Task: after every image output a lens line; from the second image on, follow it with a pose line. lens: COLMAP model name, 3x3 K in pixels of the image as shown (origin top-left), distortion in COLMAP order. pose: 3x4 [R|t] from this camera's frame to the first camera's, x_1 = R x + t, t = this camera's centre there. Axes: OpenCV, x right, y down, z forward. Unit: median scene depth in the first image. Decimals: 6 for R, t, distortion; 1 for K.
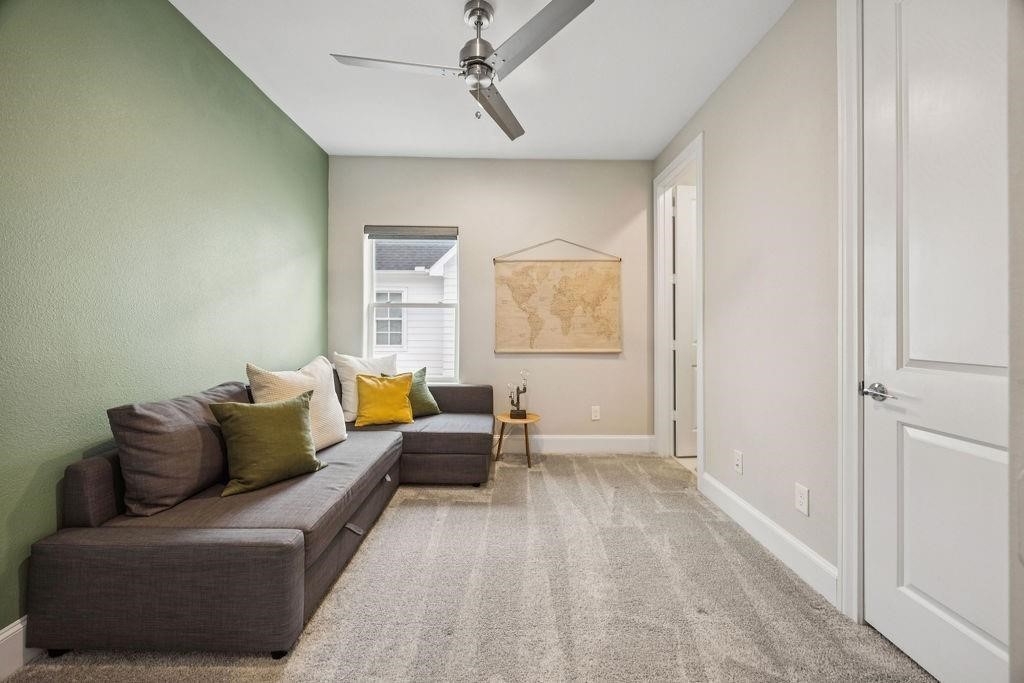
lens RADIAL K [[391.7, 0, 511.6], [0, 391.7, 331.9], [0, 0, 1]] dist [-0.002453, -0.000157]
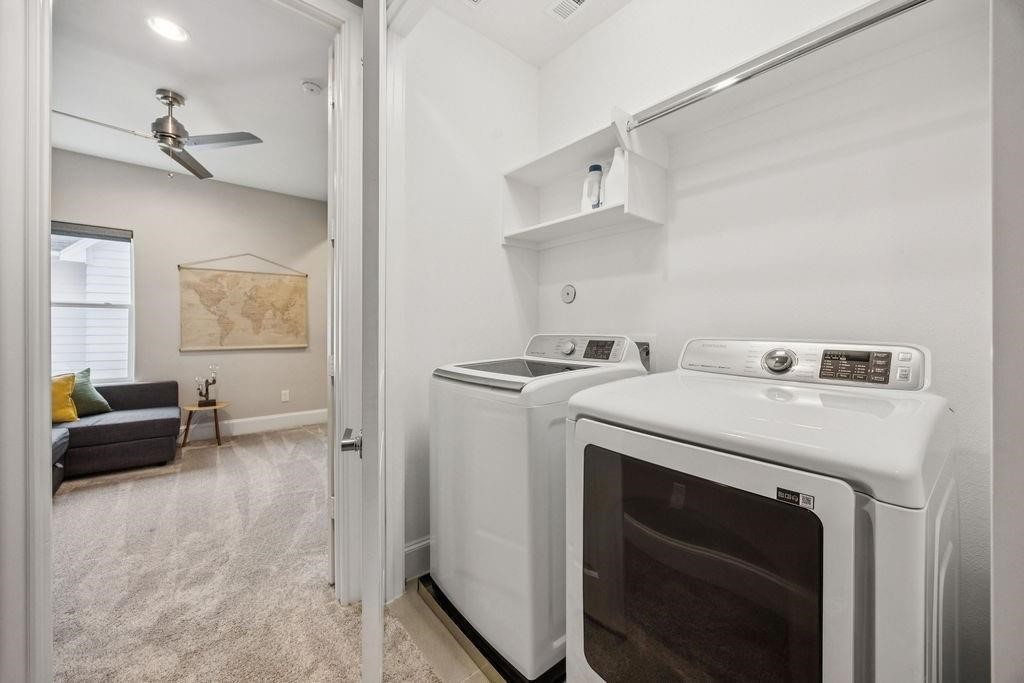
lens RADIAL K [[391.7, 0, 515.6], [0, 391.7, 328.2], [0, 0, 1]] dist [-0.002453, -0.000157]
pose [[0.772015, -0.002570, 0.635599, -0.013371], [0.006427, 0.999972, -0.003764, -0.001138], [-0.635572, 0.006991, 0.772010, -0.475114]]
